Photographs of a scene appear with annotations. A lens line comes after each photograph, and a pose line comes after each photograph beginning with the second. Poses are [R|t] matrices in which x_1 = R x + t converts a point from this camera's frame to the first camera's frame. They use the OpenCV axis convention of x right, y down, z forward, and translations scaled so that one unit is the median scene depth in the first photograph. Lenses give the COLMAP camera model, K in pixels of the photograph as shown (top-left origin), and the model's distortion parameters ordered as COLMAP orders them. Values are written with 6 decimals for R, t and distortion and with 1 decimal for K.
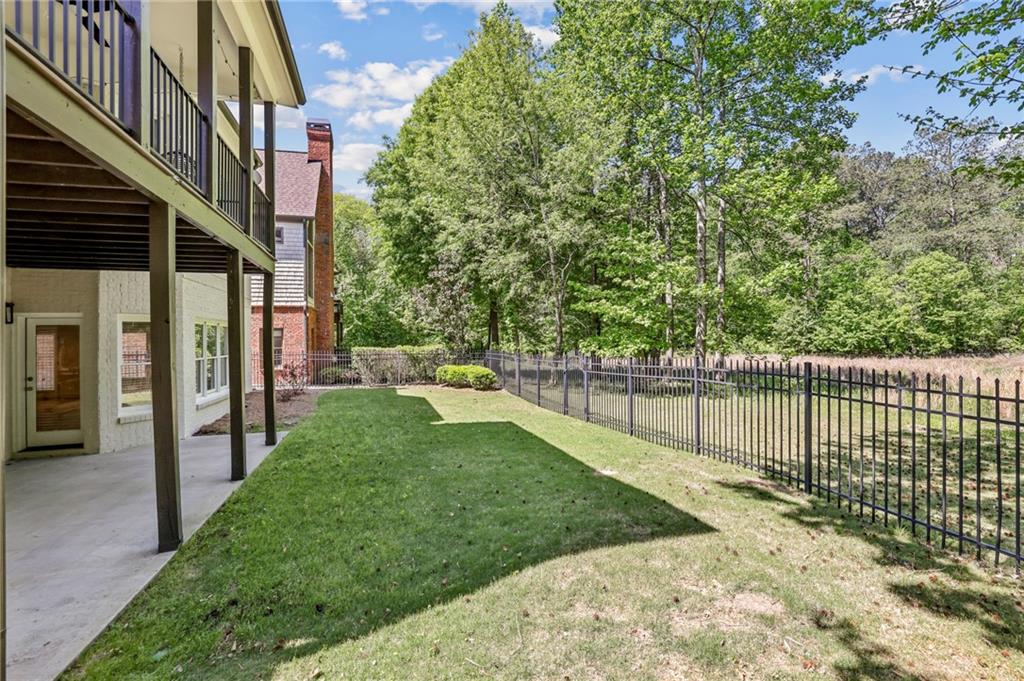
lens RADIAL K [[441.9, 0, 507.6], [0, 441.9, 349.0], [0, 0, 1]] dist [-0.032354, 0.013516]
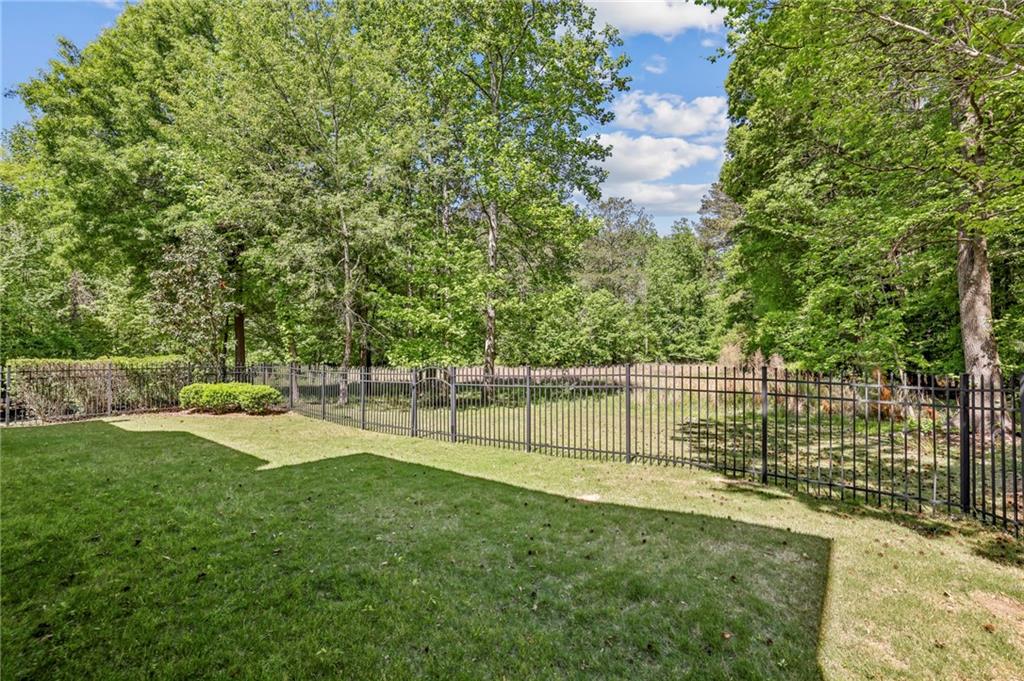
lens RADIAL K [[441.9, 0, 507.6], [0, 441.9, 349.0], [0, 0, 1]] dist [-0.032354, 0.013516]
pose [[0.820838, 0.012413, 0.571027, -0.121794], [0.004974, 0.999571, -0.028878, 0.003067], [-0.571140, 0.026545, 0.820424, 0.110706]]
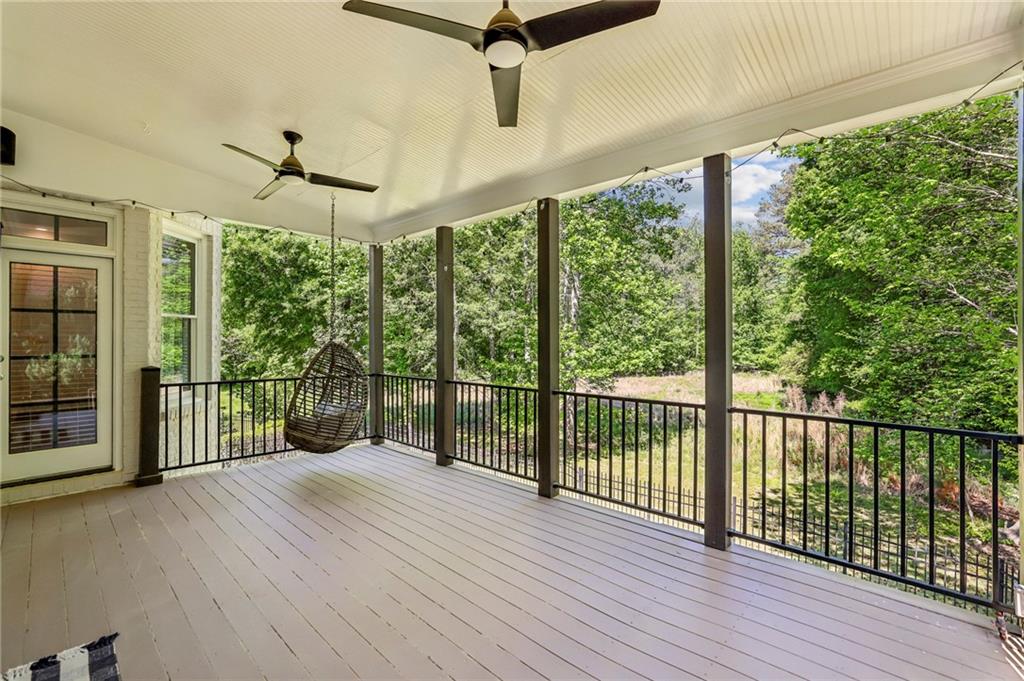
lens RADIAL K [[441.9, 0, 507.6], [0, 441.9, 349.0], [0, 0, 1]] dist [-0.032354, 0.013516]
pose [[0.870168, 0.008766, 0.492678, -0.270326], [-0.006119, 0.999957, -0.006984, -0.138331], [-0.492717, 0.003063, 0.870184, 0.064784]]
